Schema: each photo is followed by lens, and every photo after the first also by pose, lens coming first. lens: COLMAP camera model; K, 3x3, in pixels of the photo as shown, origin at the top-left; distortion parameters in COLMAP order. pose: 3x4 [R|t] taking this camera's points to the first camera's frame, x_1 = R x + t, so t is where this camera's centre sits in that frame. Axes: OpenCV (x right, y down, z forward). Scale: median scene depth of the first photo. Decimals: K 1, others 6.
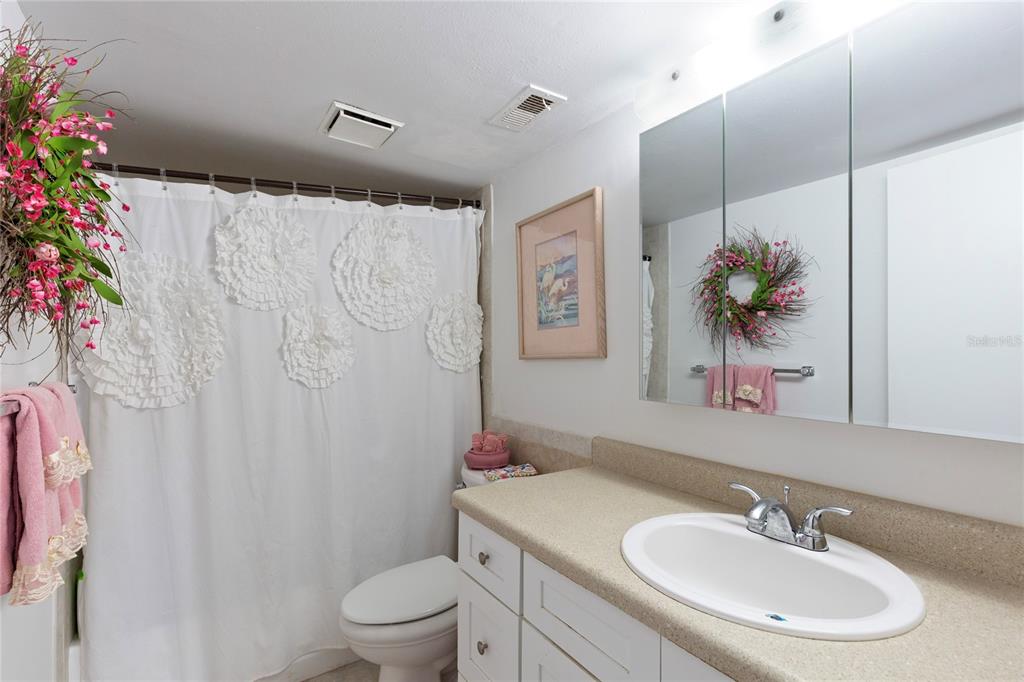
lens RADIAL K [[462.0, 0, 512.0], [0, 462.0, 341.0], [0, 0, 1]] dist [0.002166, 0.000785]
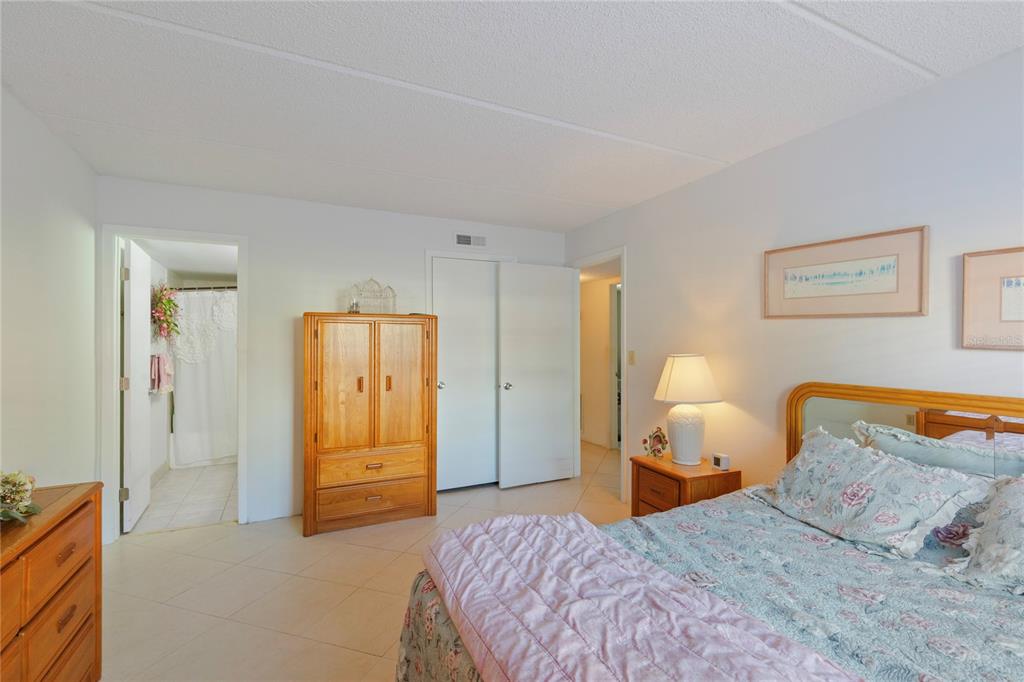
lens RADIAL K [[462.0, 0, 512.0], [0, 462.0, 341.0], [0, 0, 1]] dist [0.002166, 0.000785]
pose [[0.990907, 0.000530, -0.134544, 1.903638], [-0.000328, 0.999999, 0.001529, -0.013007], [0.134545, -0.001471, 0.990906, -1.941346]]
